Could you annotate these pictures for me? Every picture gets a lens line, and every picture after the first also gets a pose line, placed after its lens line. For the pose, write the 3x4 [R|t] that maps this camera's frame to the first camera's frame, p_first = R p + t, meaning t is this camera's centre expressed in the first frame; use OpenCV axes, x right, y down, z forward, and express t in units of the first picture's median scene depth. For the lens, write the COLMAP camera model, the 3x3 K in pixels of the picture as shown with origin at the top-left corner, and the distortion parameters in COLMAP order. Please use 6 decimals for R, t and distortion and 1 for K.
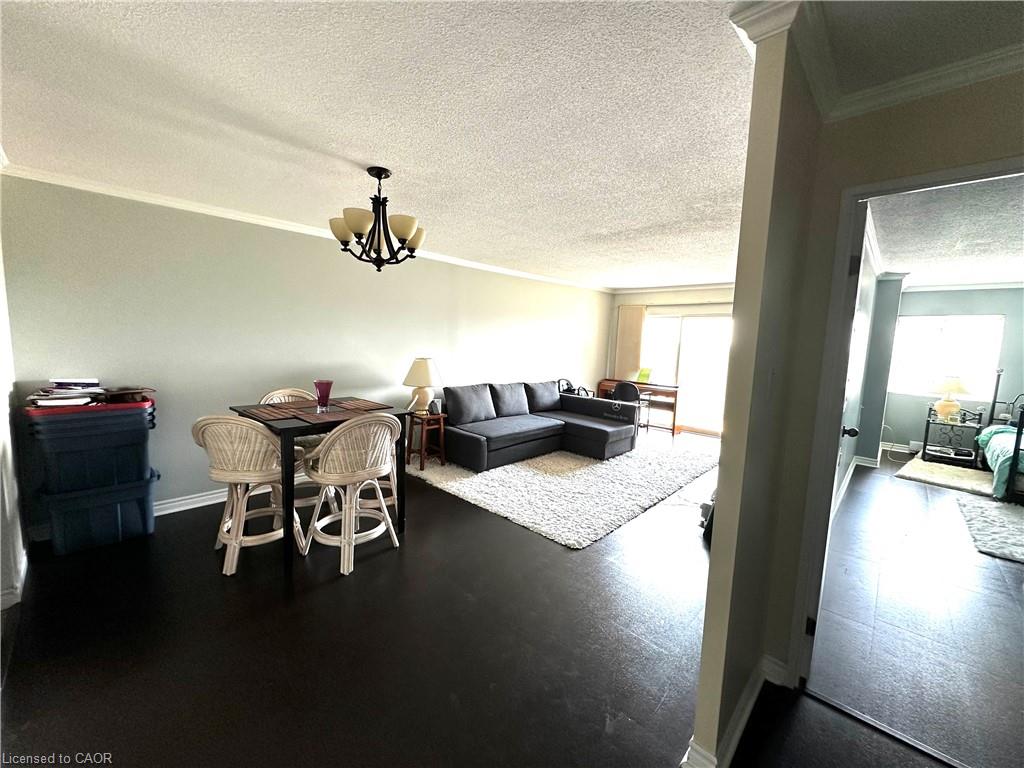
lens RADIAL K [[412.6, 0, 515.1], [0, 412.6, 384.5], [0, 0, 1]] dist [-0.003662, -0.000784]
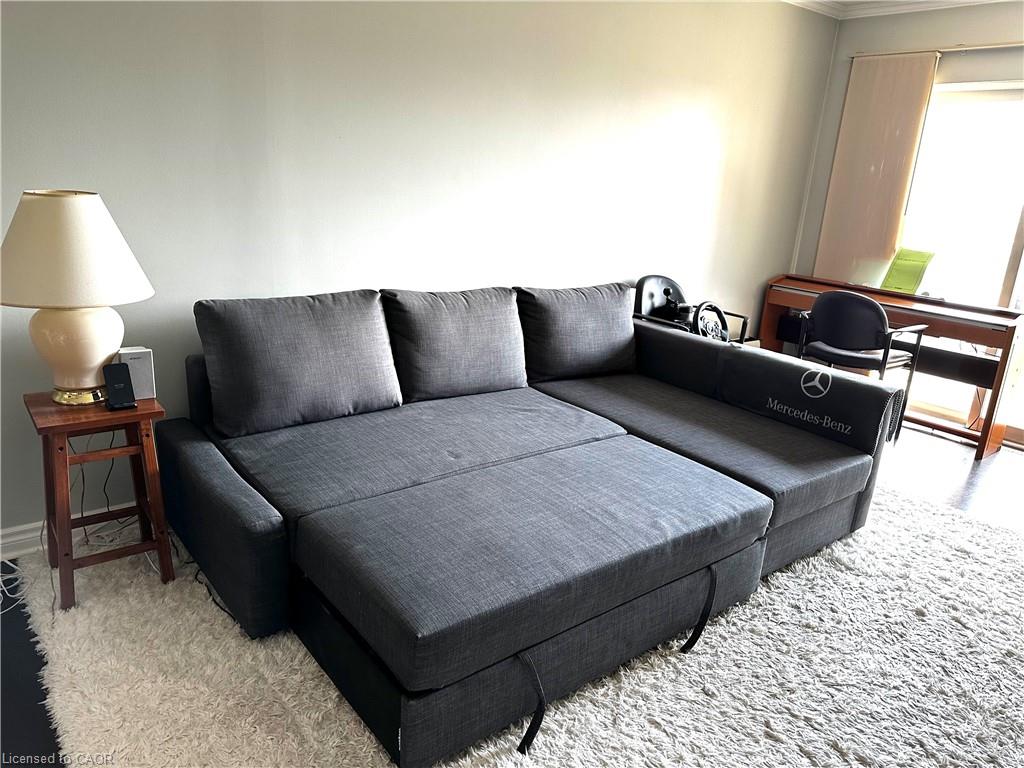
lens RADIAL K [[722.1, 0, 513.4], [0, 722.1, 376.9], [0, 0, 1]] dist [0.003570, -0.010886]
pose [[0.988880, 0.062851, -0.134780, 0.098341], [-0.039664, 0.984940, 0.168286, -0.029689], [0.143327, -0.161069, 0.976481, 0.450548]]
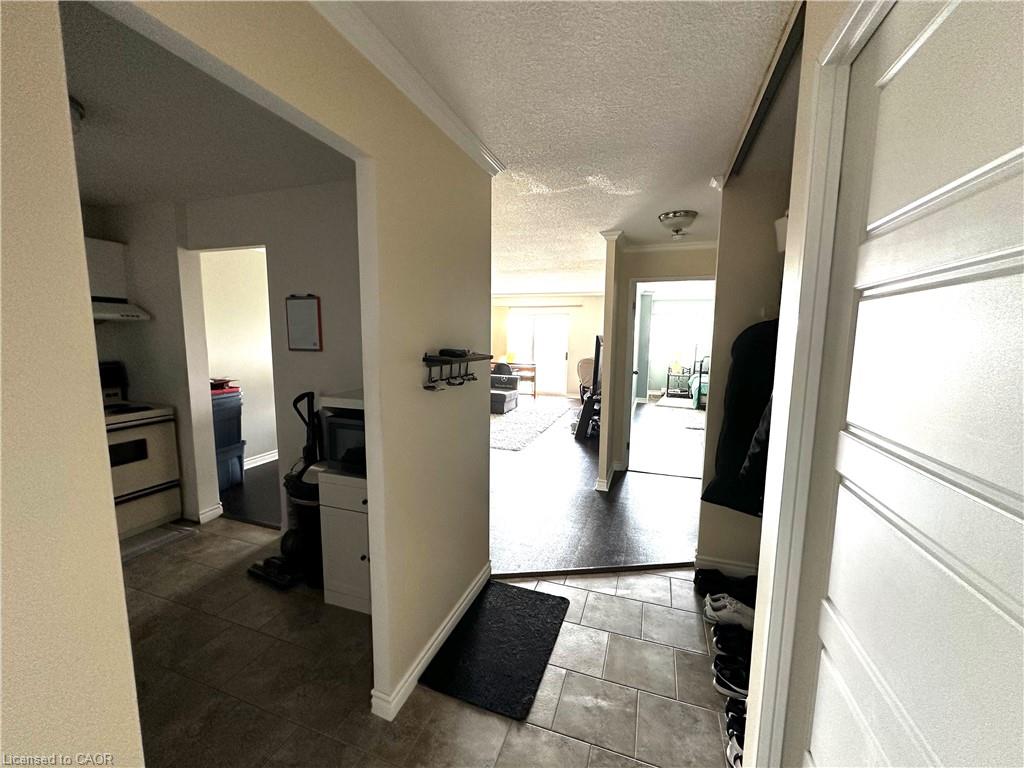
lens RADIAL K [[412.6, 0, 514.7], [0, 412.6, 386.2], [0, 0, 1]] dist [-0.003662, -0.000784]
pose [[0.913806, -0.074682, 0.399225, -0.300595], [0.063189, 0.997122, 0.041892, 0.018207], [-0.401204, -0.013054, 0.915896, -0.348741]]
